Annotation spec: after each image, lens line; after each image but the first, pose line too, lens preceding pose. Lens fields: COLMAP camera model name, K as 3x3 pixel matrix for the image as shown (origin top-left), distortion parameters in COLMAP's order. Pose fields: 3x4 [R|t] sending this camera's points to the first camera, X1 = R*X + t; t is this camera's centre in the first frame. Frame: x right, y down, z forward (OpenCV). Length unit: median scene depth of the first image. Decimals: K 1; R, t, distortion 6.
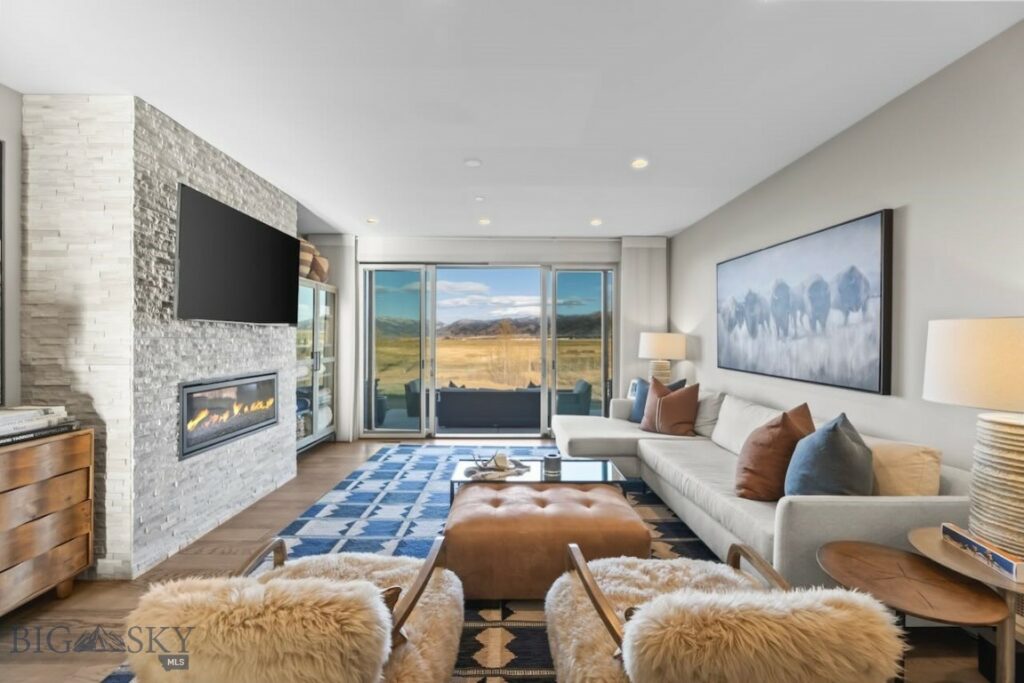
lens RADIAL K [[423.3, 0, 512.0], [0, 423.3, 341.5], [0, 0, 1]] dist [0.000959, 0.000743]
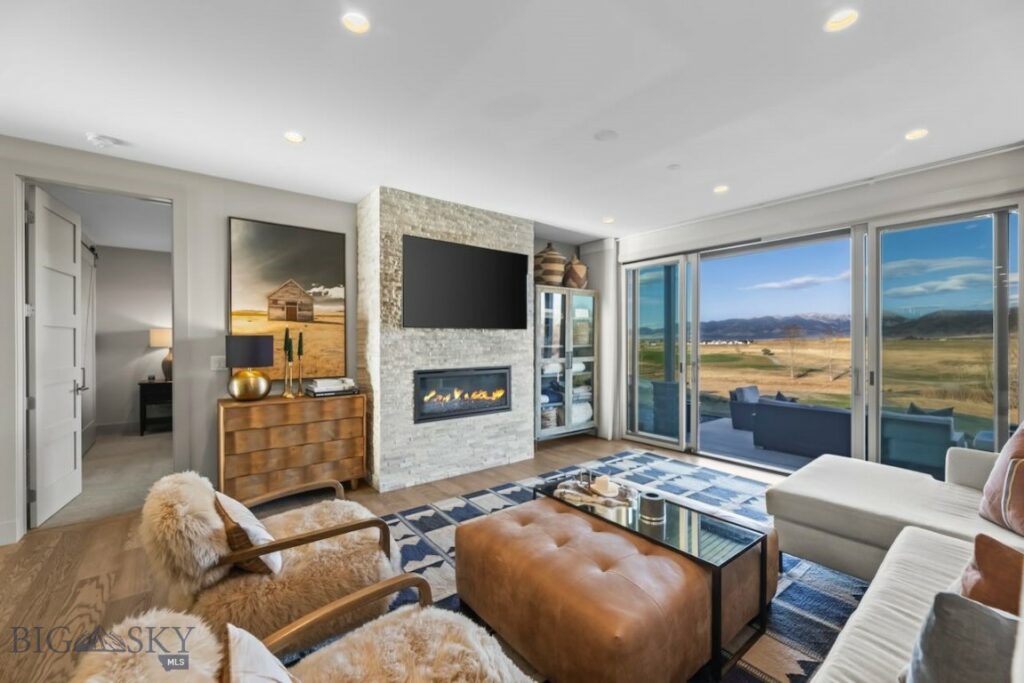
lens RADIAL K [[423.3, 0, 512.0], [0, 423.3, 341.5], [0, 0, 1]] dist [0.000959, 0.000743]
pose [[0.607003, -0.001804, -0.794698, 0.474923], [-0.000008, 0.999997, -0.002276, 0.001303], [0.794700, 0.001388, 0.607001, 0.311944]]
